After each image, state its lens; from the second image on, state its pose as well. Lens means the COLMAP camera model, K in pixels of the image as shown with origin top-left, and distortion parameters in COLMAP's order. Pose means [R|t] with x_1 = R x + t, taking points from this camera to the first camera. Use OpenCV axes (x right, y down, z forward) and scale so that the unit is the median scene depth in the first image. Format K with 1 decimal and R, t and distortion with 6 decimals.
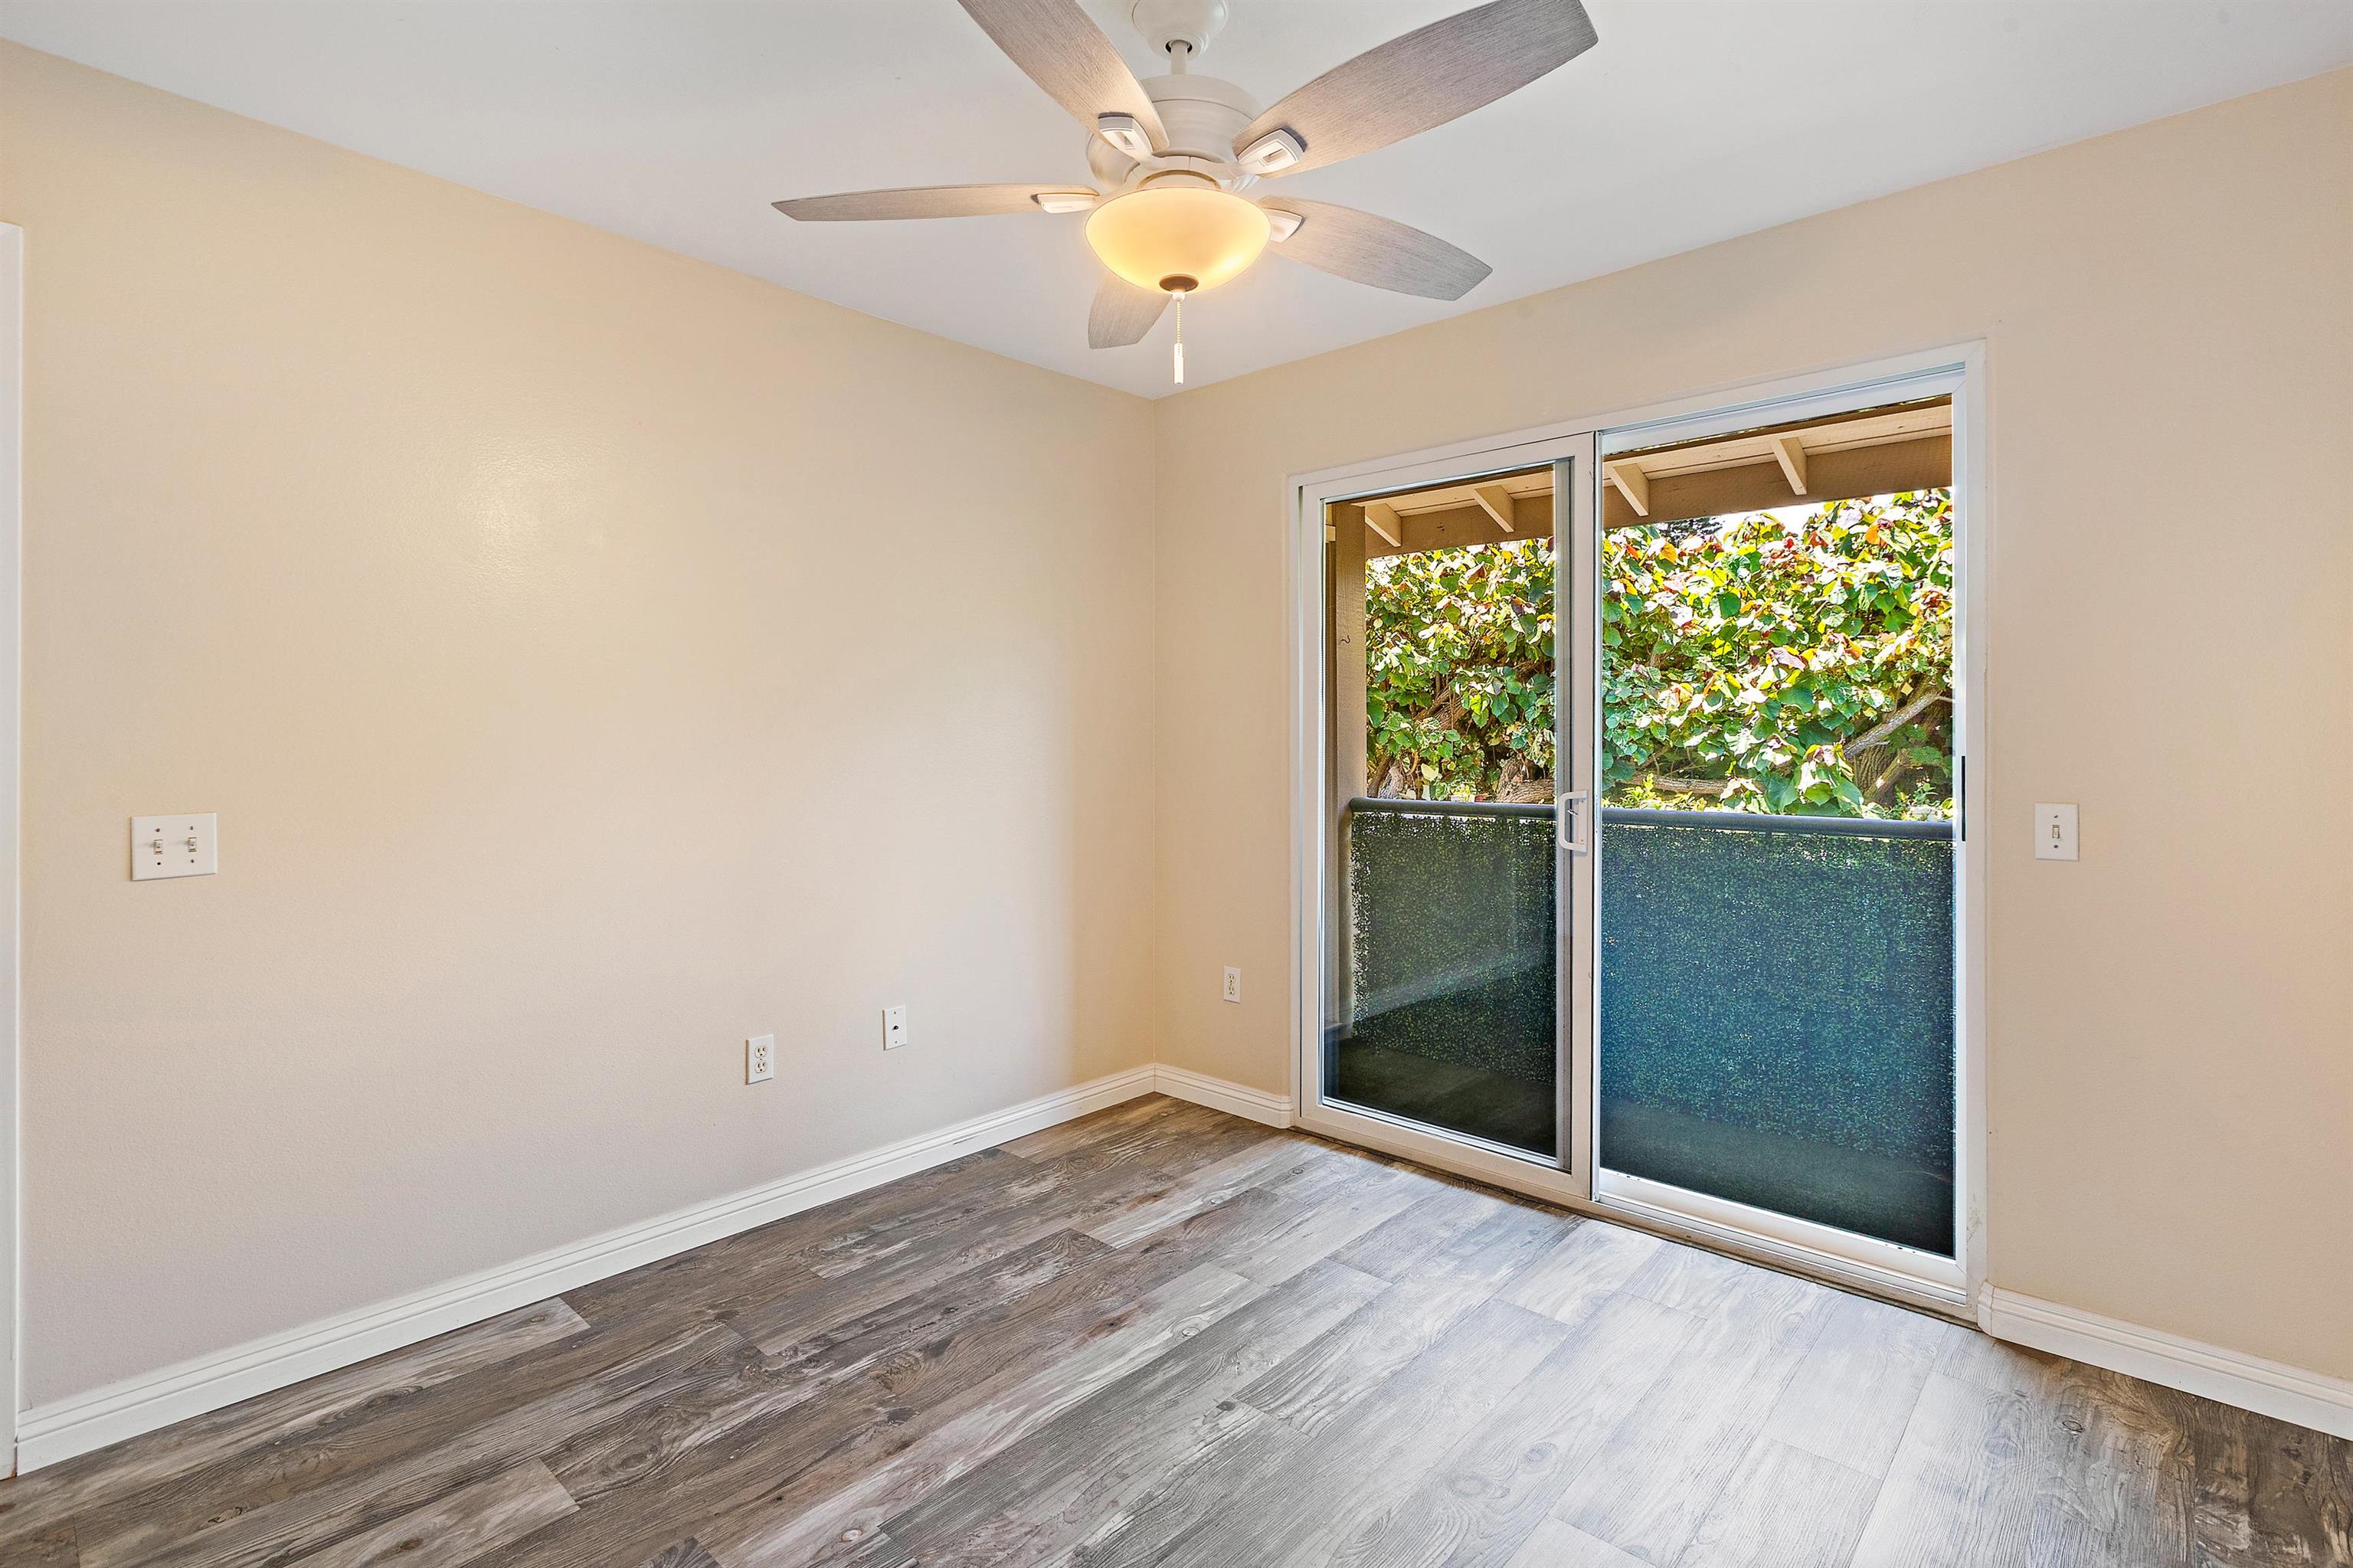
lens RADIAL K [[1102.9, 0, 1172.9], [0, 1102.9, 737.0], [0, 0, 1]] dist [-0.003698, -0.000525]
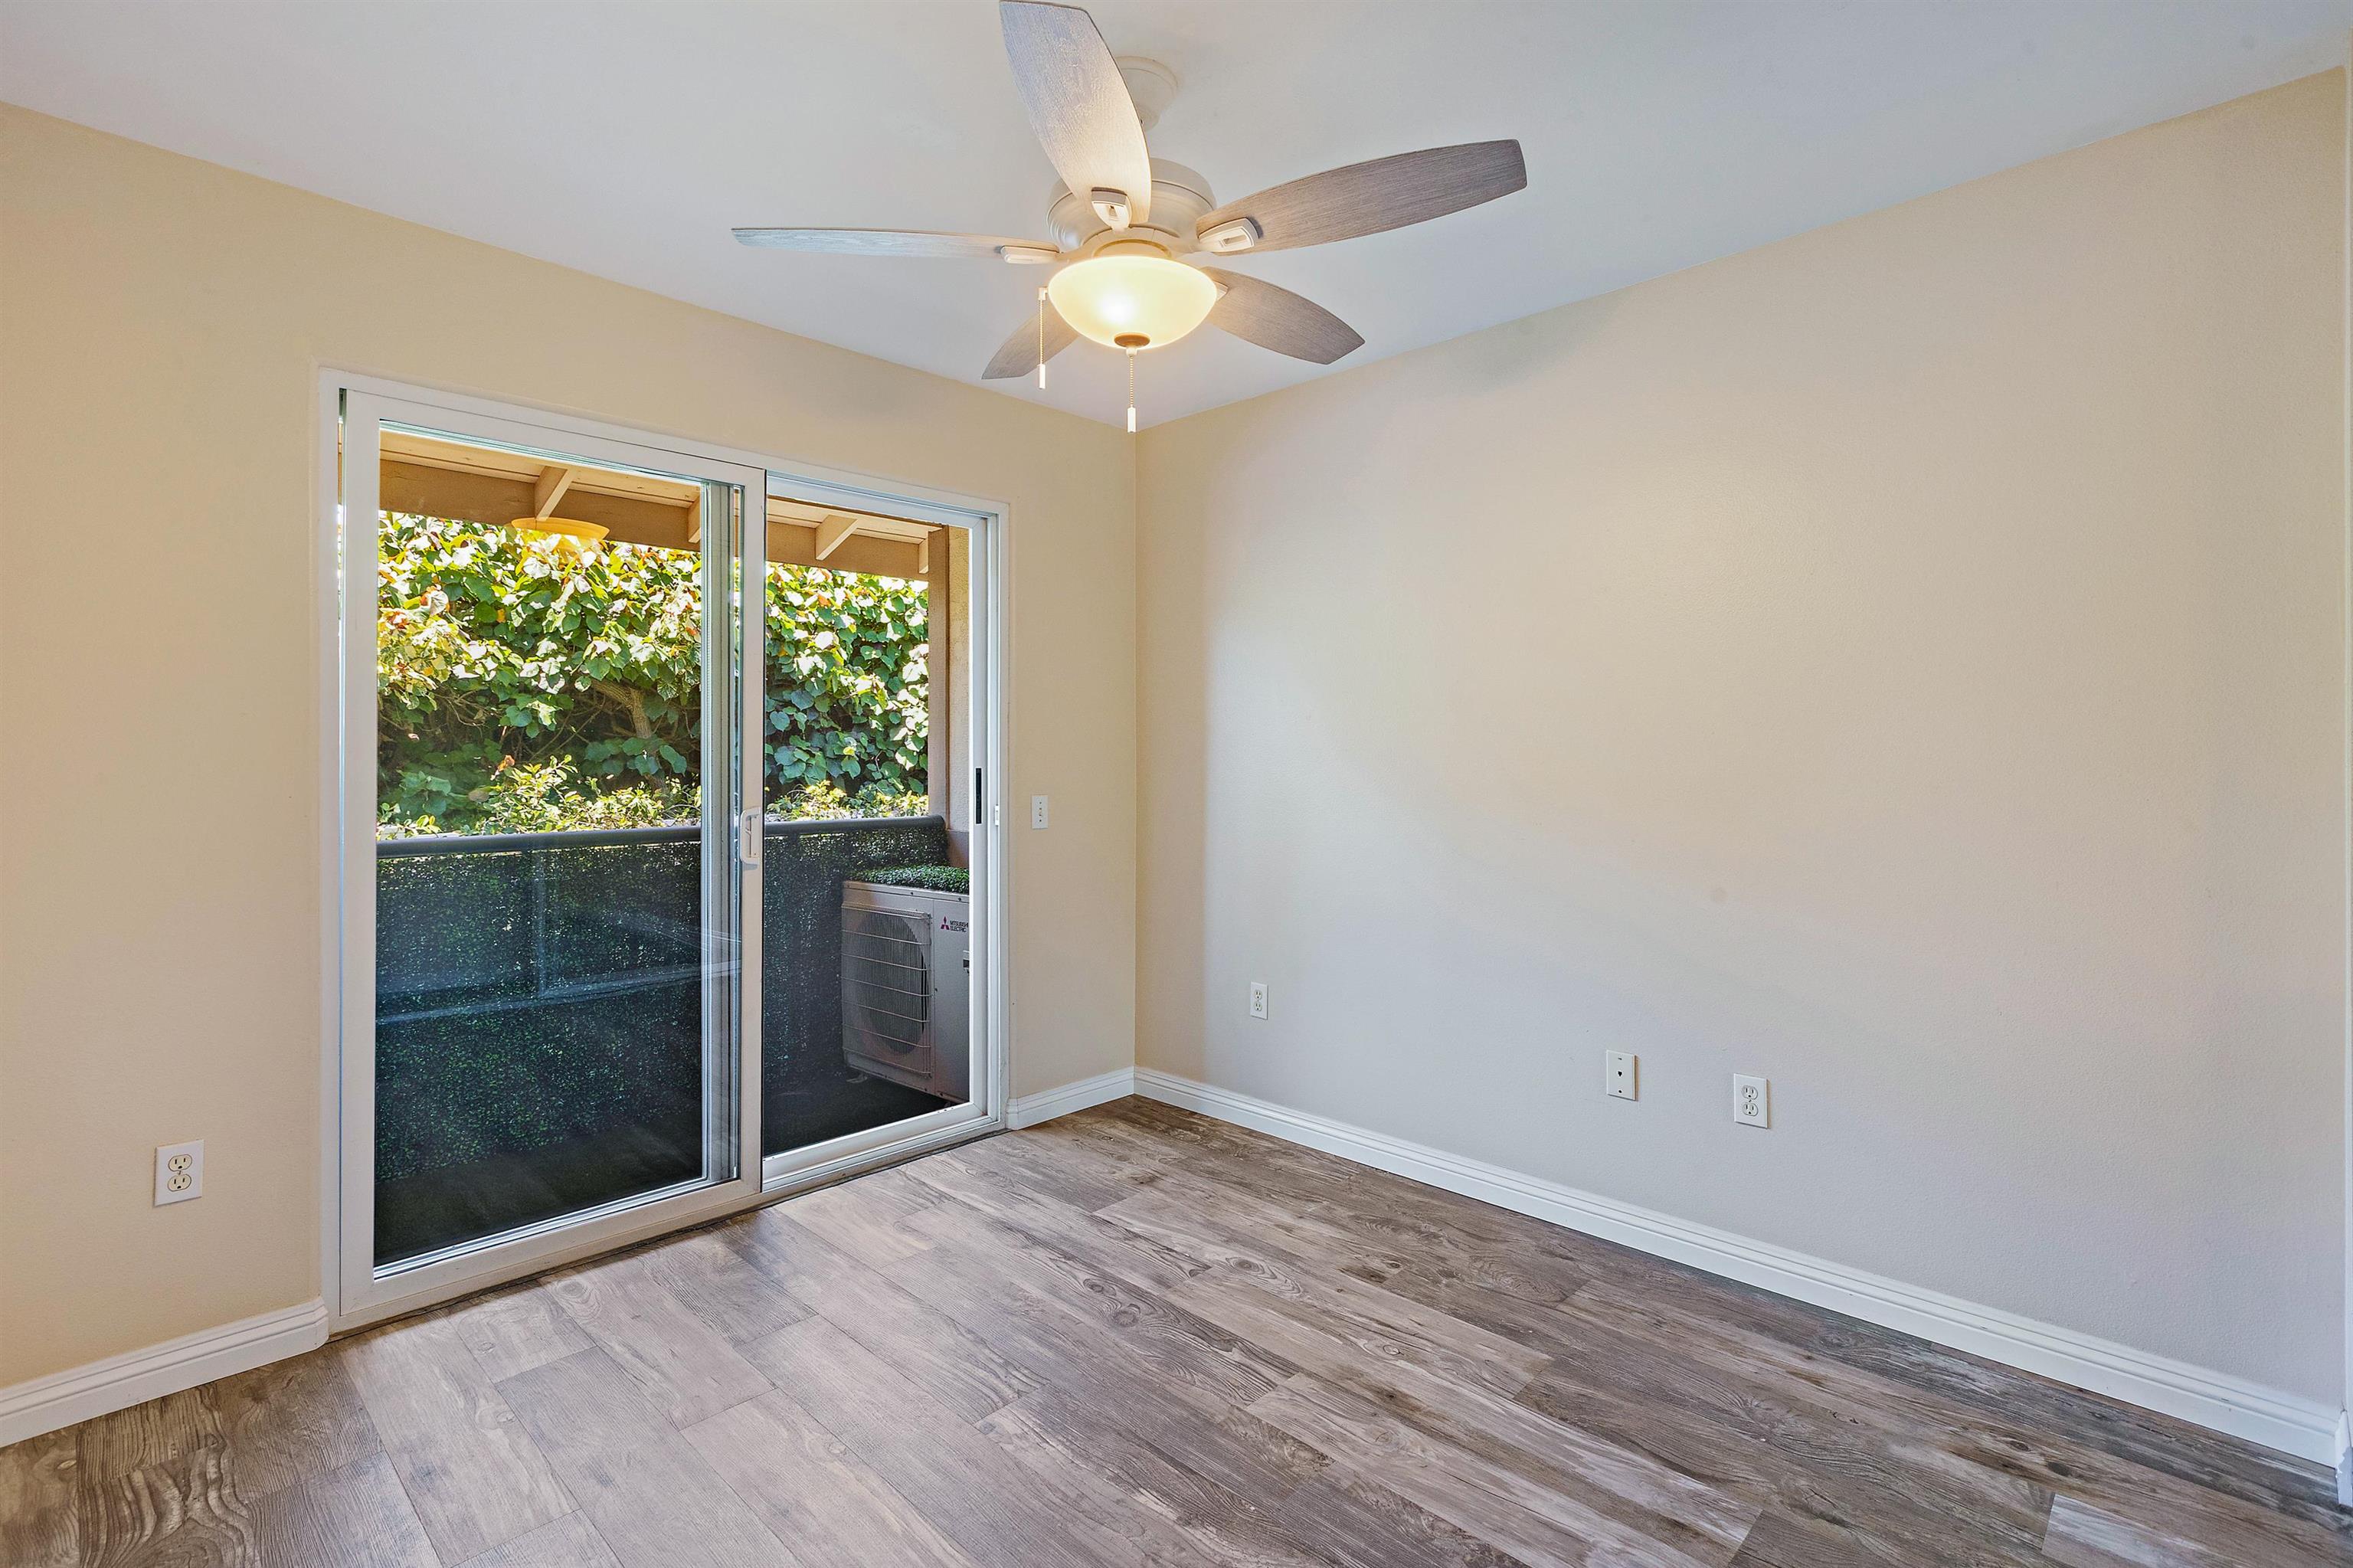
lens RADIAL K [[1092.2, 0, 1179.4], [0, 1092.2, 764.7], [0, 0, 1]] dist [0.002436, -0.000149]
pose [[0.026521, -0.007733, 0.999618, -0.929362], [-0.000081, 0.999970, 0.007738, -0.000707], [-0.999648, -0.000286, 0.026520, 0.798161]]
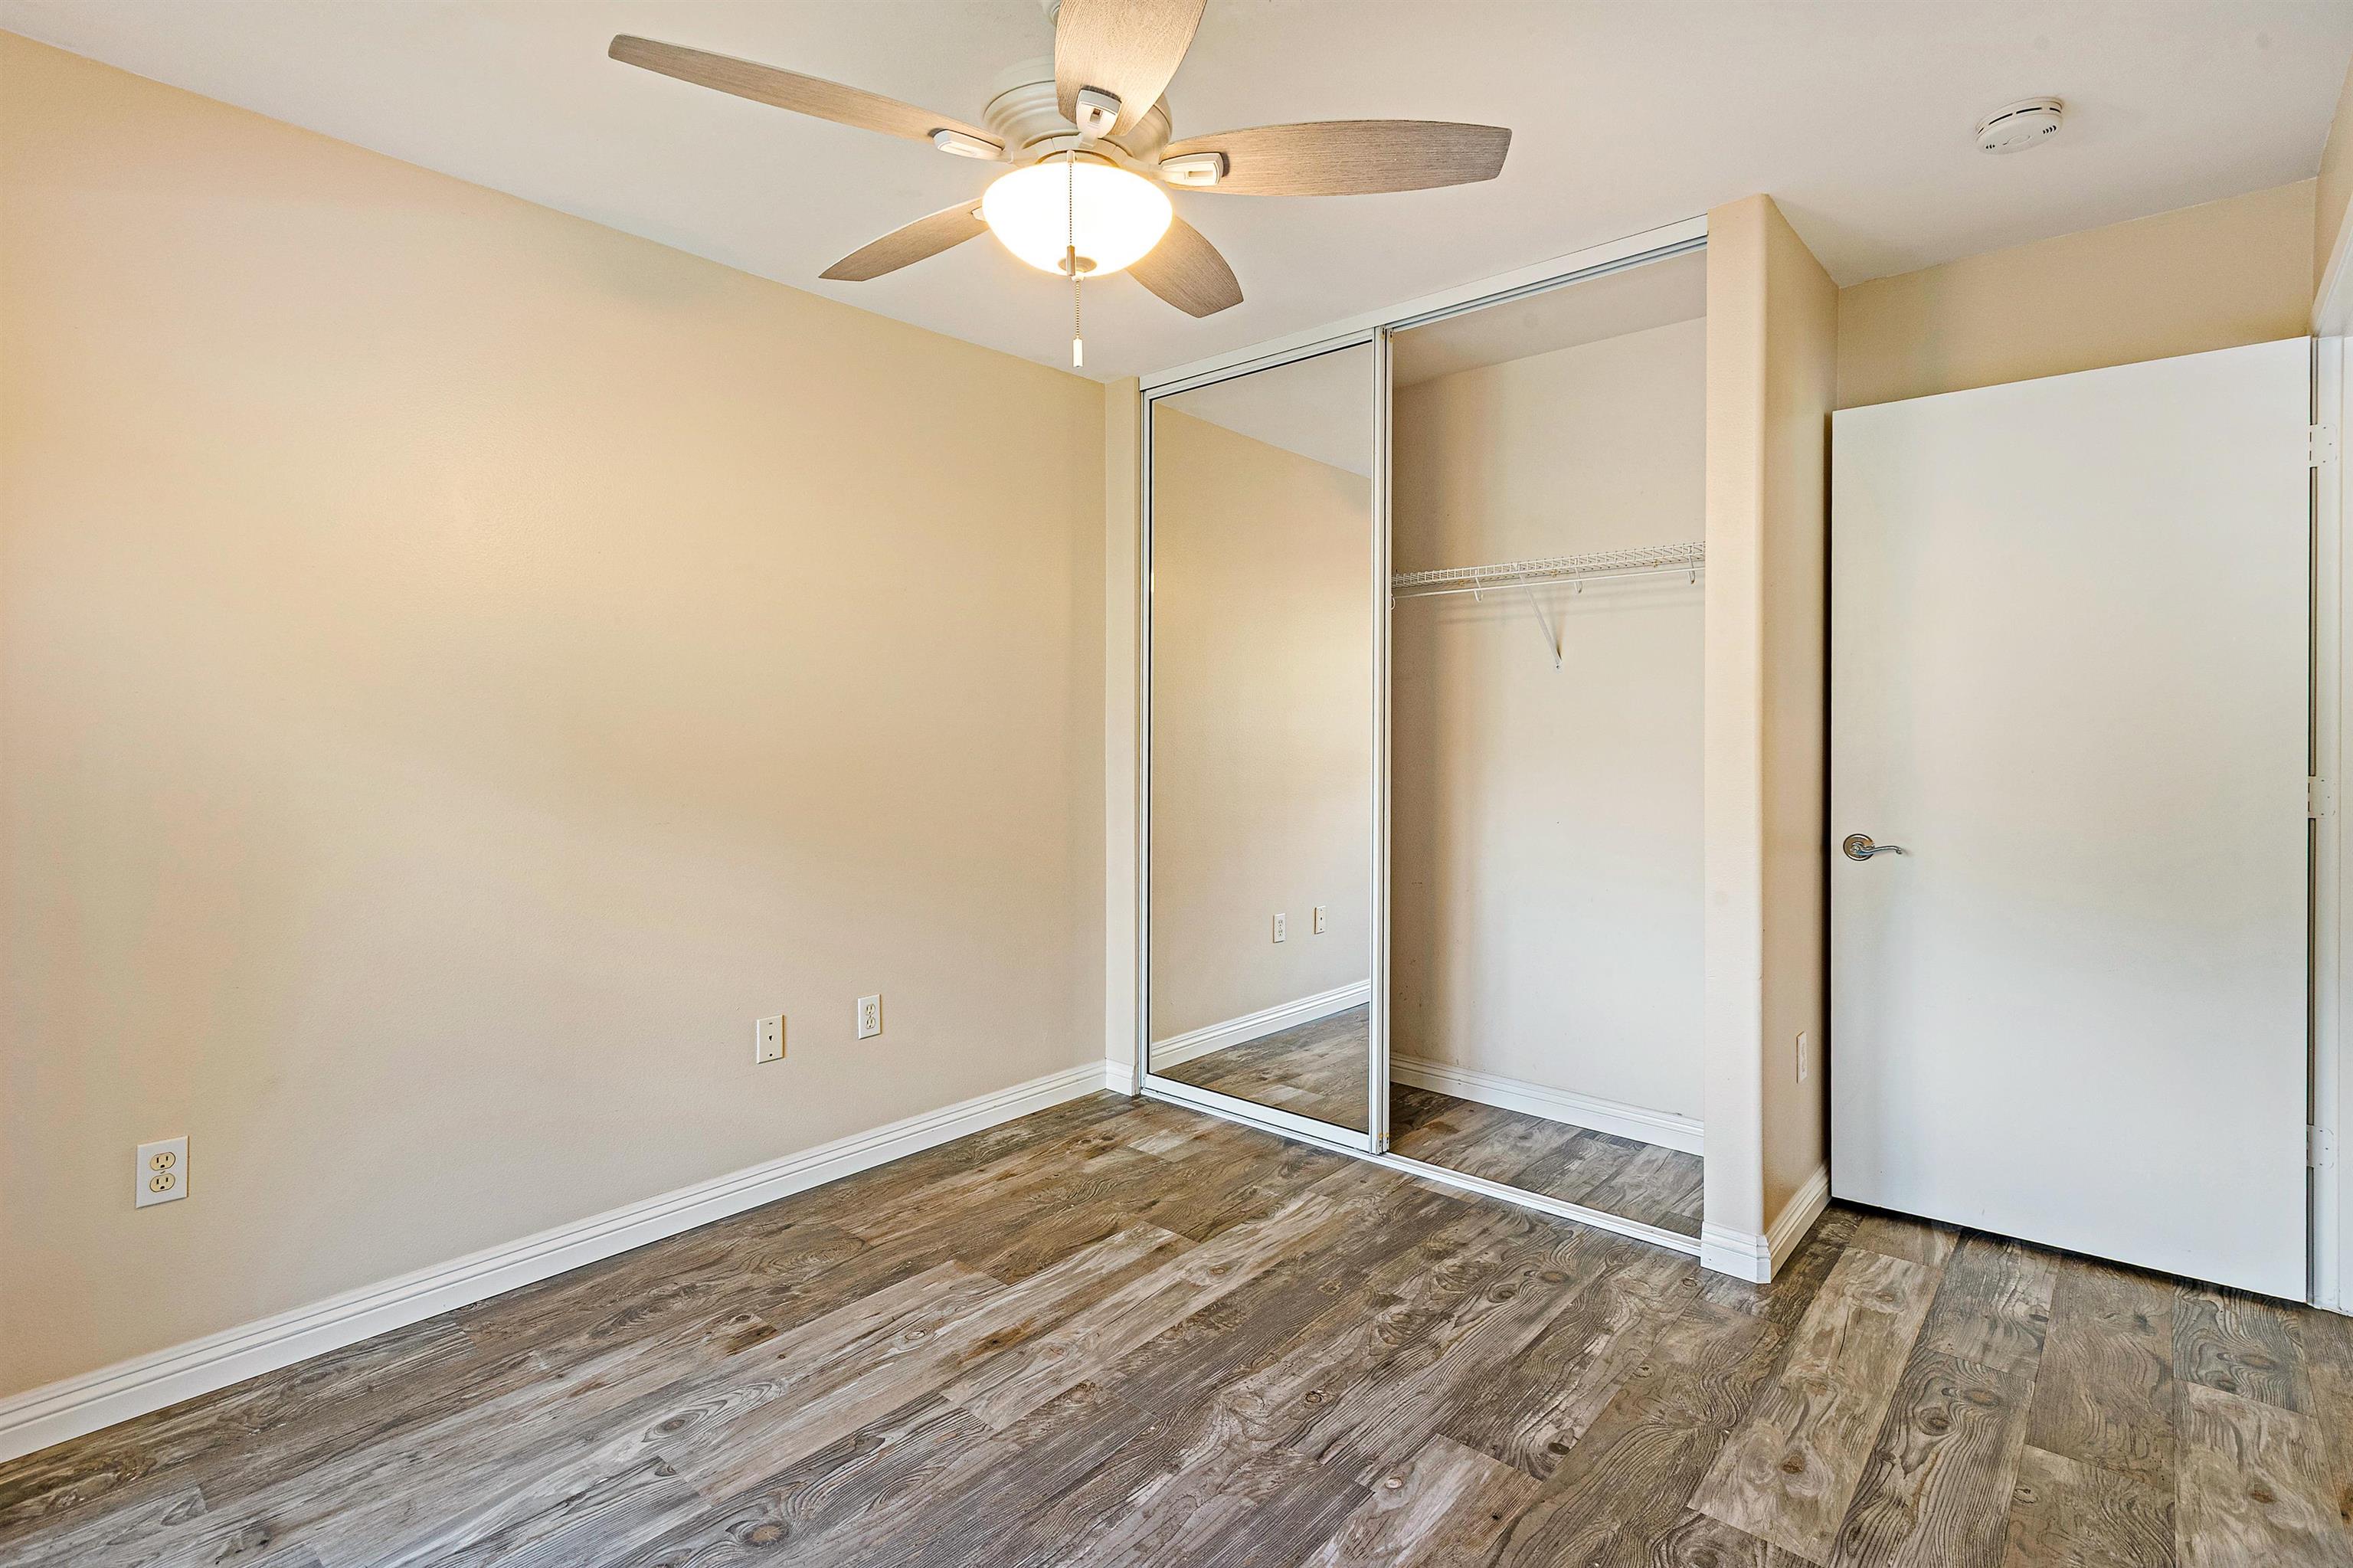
lens RADIAL K [[1116.0, 0, 1162.4], [0, 1116.0, 737.2], [0, 0, 1]] dist [0.000858, -0.000287]
pose [[-0.999881, 0.002888, -0.015140, -0.046935], [0.002848, 0.999992, 0.002689, 0.005385], [0.015147, 0.002645, -0.999882, 1.726462]]
